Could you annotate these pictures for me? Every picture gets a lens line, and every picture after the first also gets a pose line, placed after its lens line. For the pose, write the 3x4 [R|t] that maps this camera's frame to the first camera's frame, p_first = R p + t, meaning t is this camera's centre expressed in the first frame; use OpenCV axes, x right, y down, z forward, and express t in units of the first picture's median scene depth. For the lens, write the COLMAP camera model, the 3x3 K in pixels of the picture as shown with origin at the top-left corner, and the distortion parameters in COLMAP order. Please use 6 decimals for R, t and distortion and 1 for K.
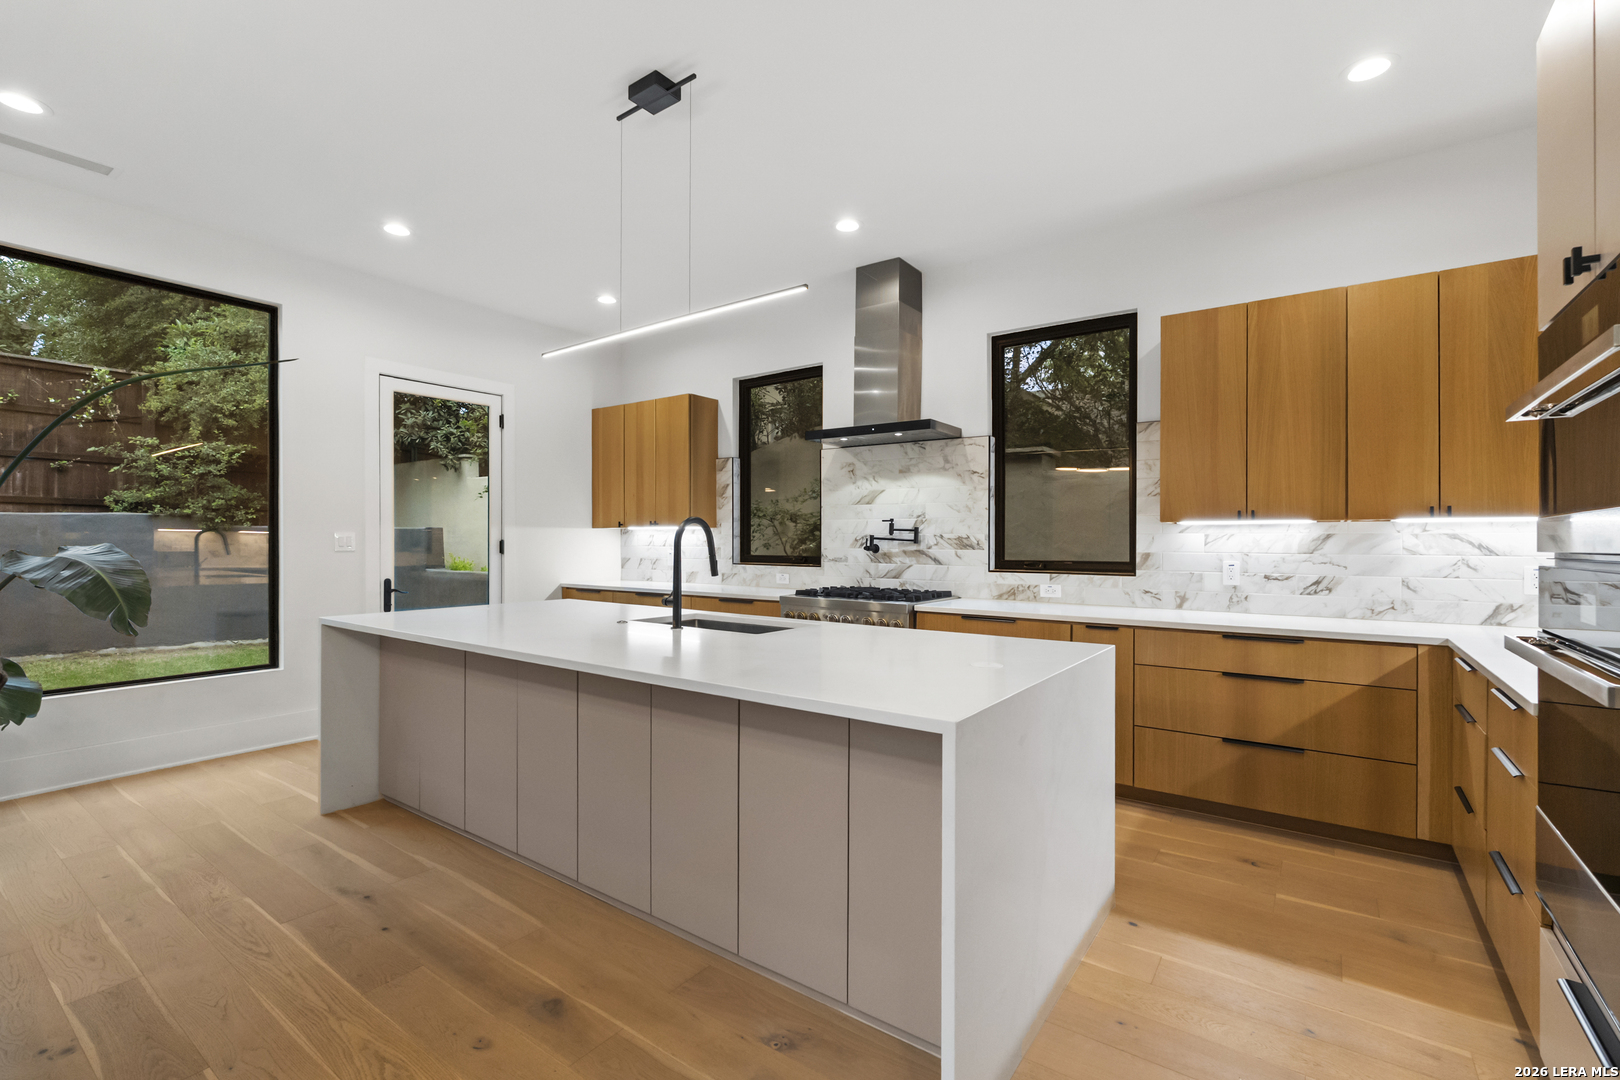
lens RADIAL K [[717.7, 0, 810.0], [0, 717.7, 540.0], [0, 0, 1]] dist [-0.001098, -0.000072]
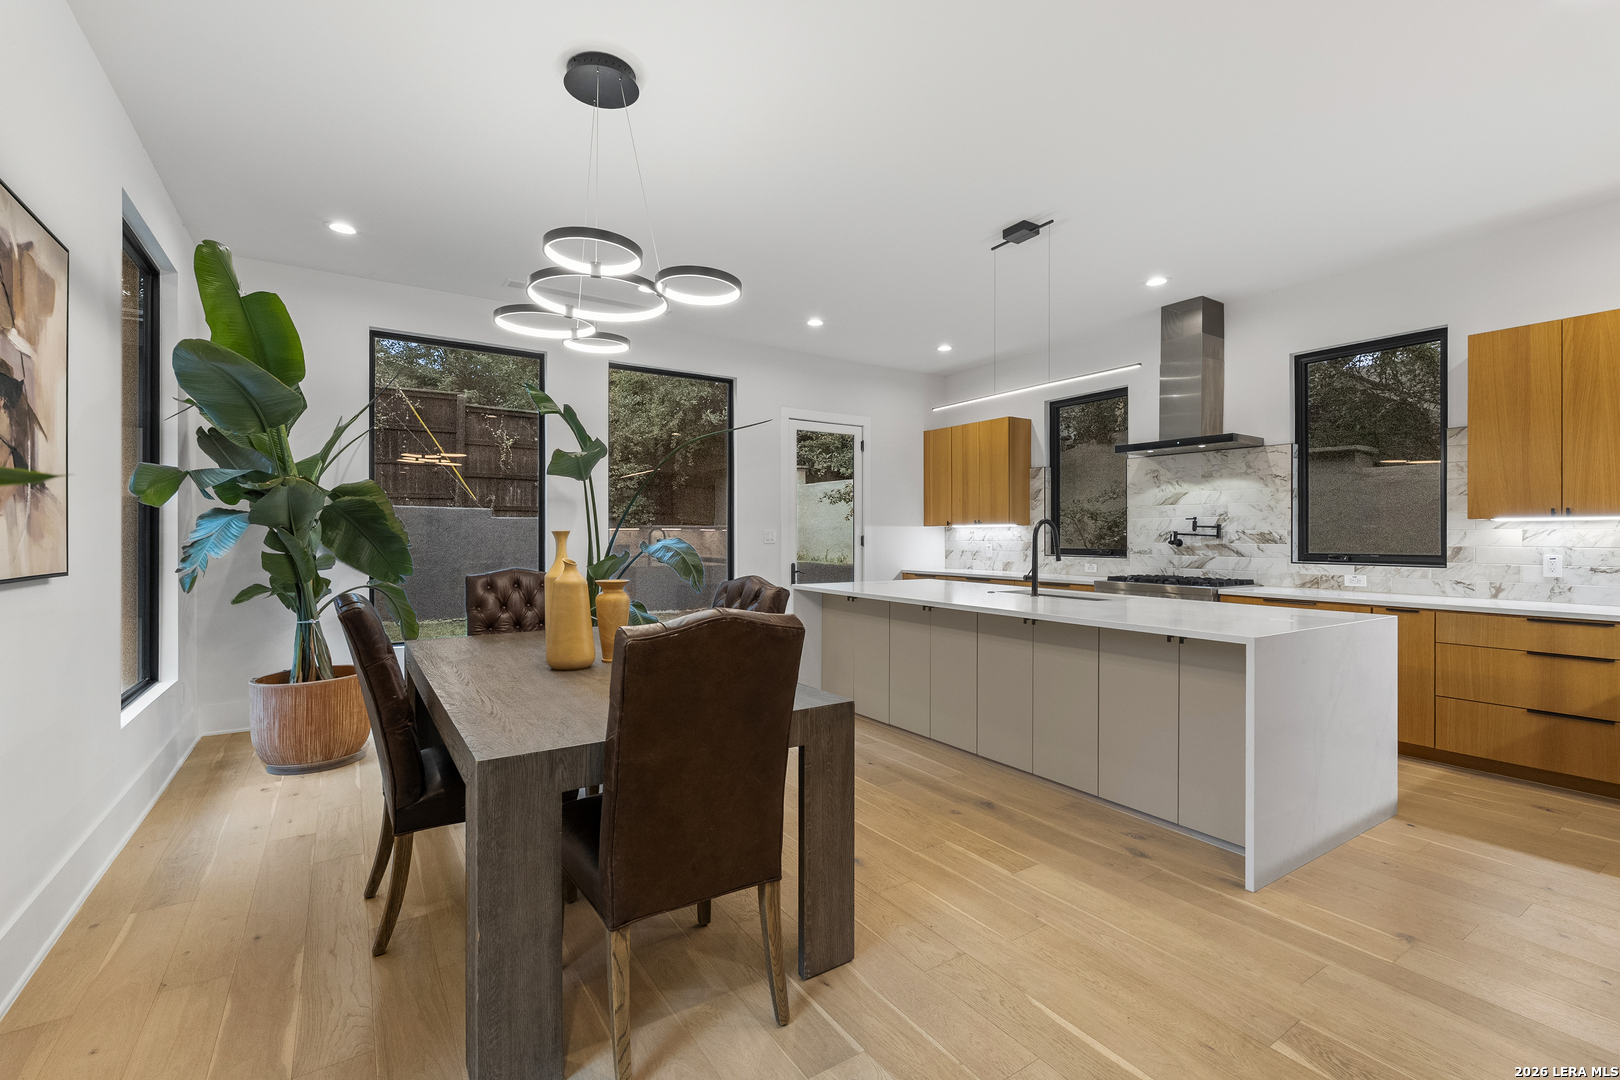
lens RADIAL K [[711.6, 0, 817.3], [0, 711.6, 534.5], [0, 0, 1]] dist [-0.002238, -0.000164]
pose [[0.936862, -0.000804, -0.349700, -0.059917], [-0.000105, 0.999997, -0.002579, 0.001694], [0.349700, 0.002453, 0.936858, -0.313653]]
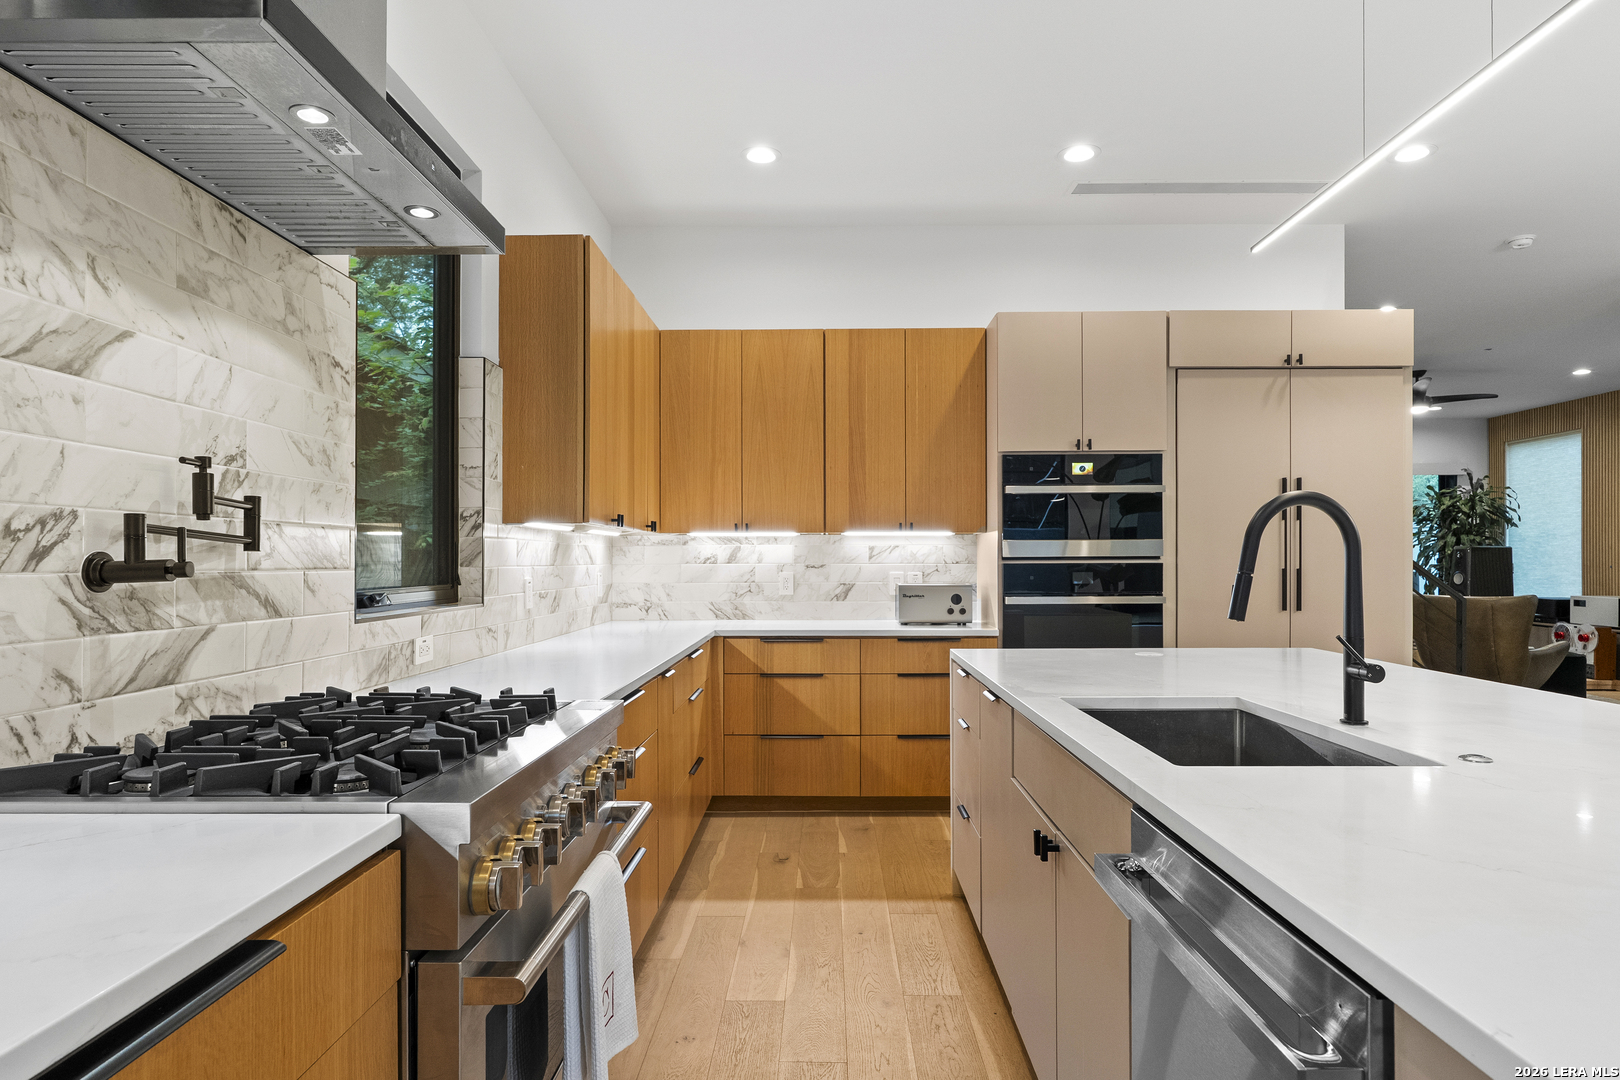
lens RADIAL K [[934.6, 0, 814.2], [0, 934.6, 560.1], [0, 0, 1]] dist [0.001337, 0.000494]
pose [[-0.577848, -0.002050, 0.816142, -0.316470], [-0.000513, 0.999998, 0.002149, 0.007945], [-0.816144, 0.000823, -0.577848, 1.072677]]
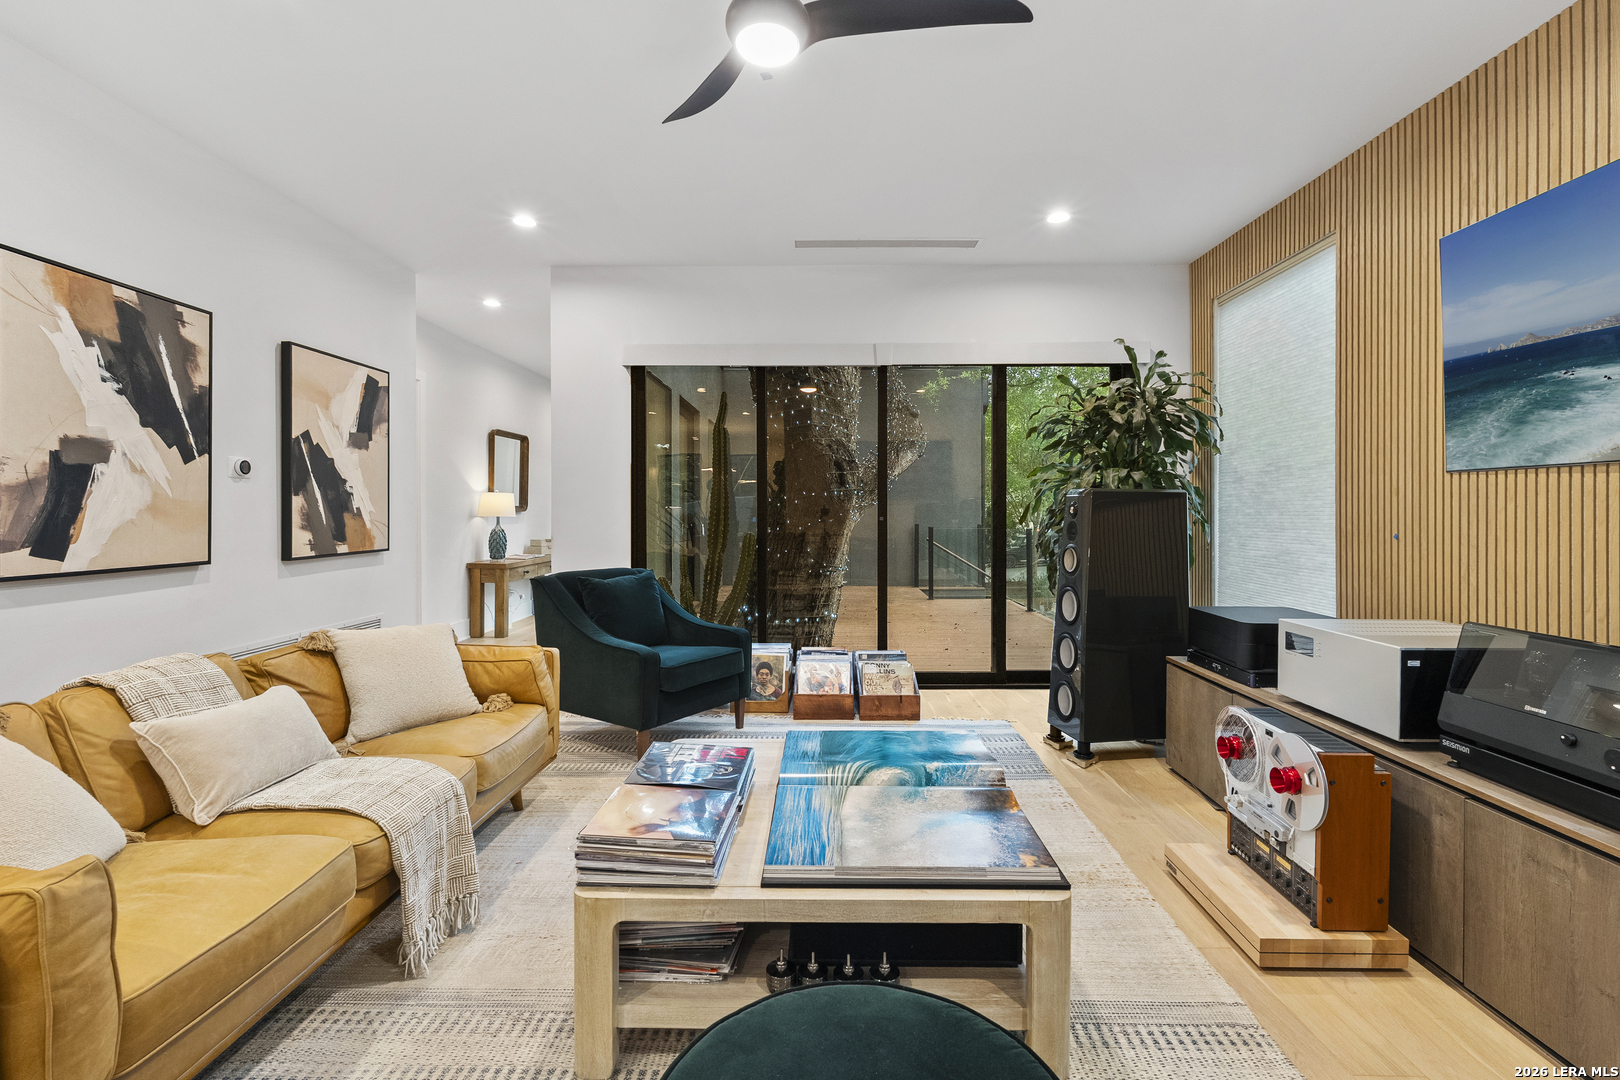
lens RADIAL K [[711.6, 0, 817.3], [0, 711.6, 534.5], [0, 0, 1]] dist [-0.002238, -0.000164]
pose [[-0.579162, -0.023416, 0.814876, 0.172770], [-0.000391, 0.999595, 0.028445, 0.007094], [-0.815212, 0.016156, -0.578937, -0.926774]]
